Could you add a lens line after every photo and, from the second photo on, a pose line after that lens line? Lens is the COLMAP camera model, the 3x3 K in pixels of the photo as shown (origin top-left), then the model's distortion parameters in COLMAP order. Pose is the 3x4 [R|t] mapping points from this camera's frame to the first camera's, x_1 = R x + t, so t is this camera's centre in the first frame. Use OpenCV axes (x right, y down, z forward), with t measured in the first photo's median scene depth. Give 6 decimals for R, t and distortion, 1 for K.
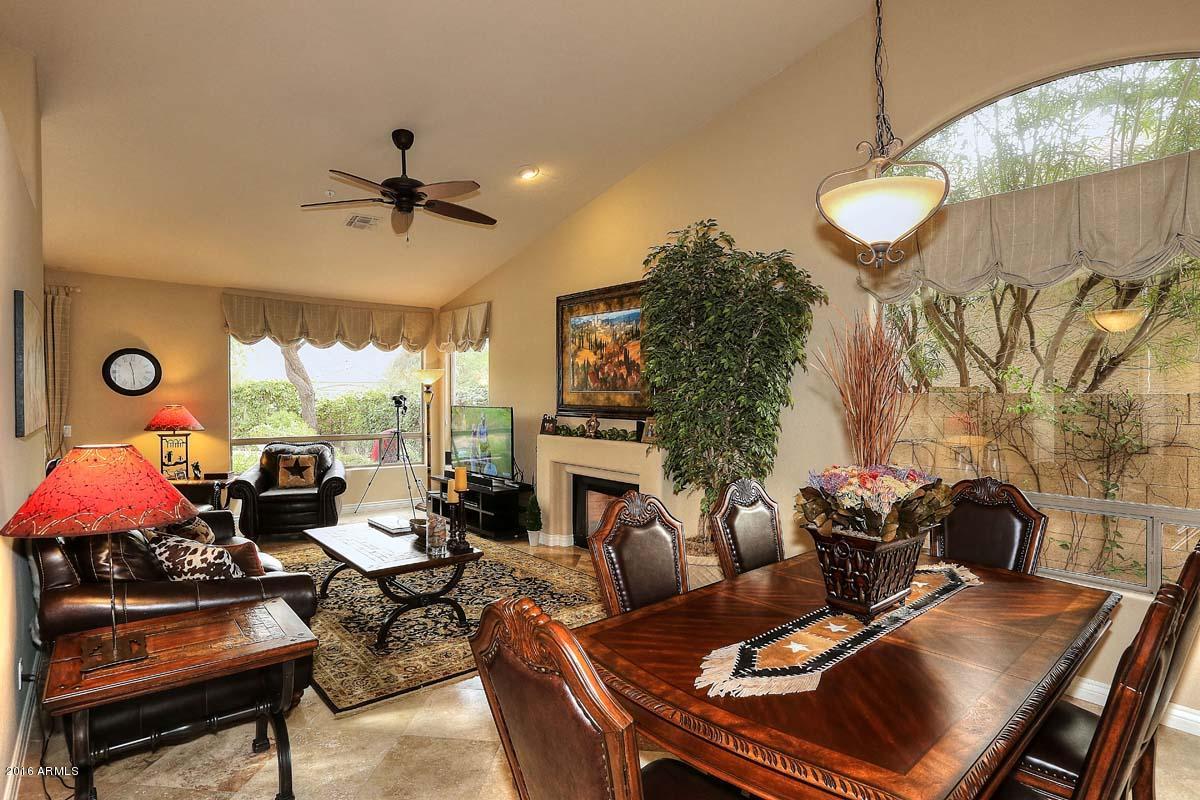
lens RADIAL K [[622.0, 0, 591.0], [0, 622.0, 391.2], [0, 0, 1]] dist [-0.002592, 0.000838]
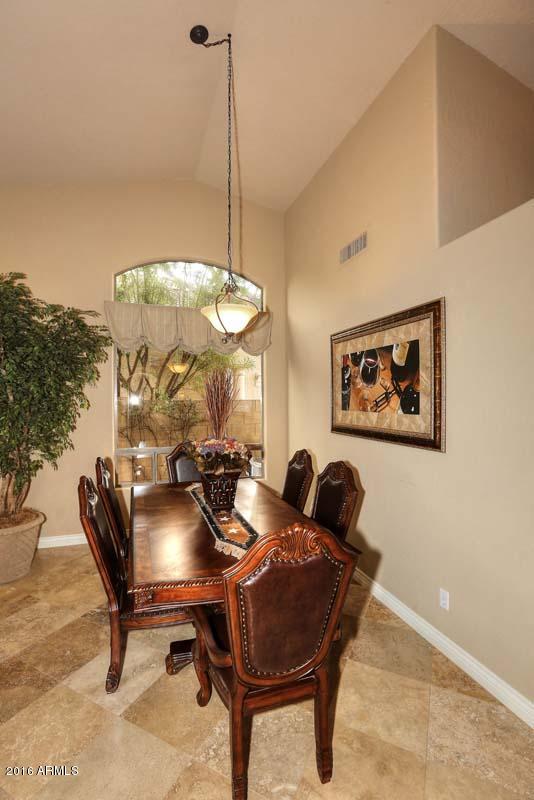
lens RADIAL K [[372.1, 0, 266.6], [0, 372.1, 397.0], [0, 0, 1]] dist [-0.030888, 0.004318]
pose [[0.369986, -0.001059, 0.929037, -0.221989], [0.007603, 0.999969, -0.001888, -0.002702], [-0.929006, 0.007762, 0.369983, 0.142767]]
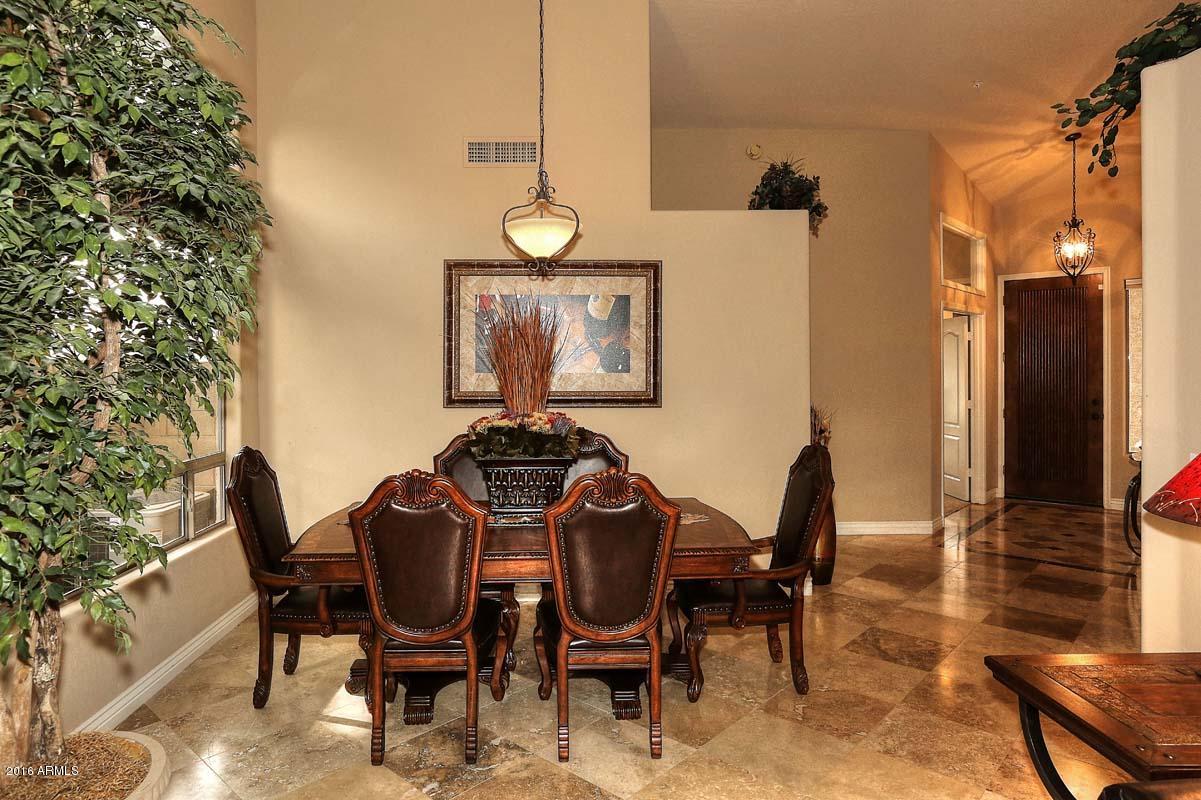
lens RADIAL K [[746.1, 0, 562.8], [0, 746.1, 361.2], [0, 0, 1]] dist [-0.001774, 0.000106]
pose [[-0.788963, 0.006366, 0.614408, -0.218600], [0.001785, 0.999966, -0.008070, 0.010126], [-0.614438, -0.005270, -0.788947, 0.762817]]
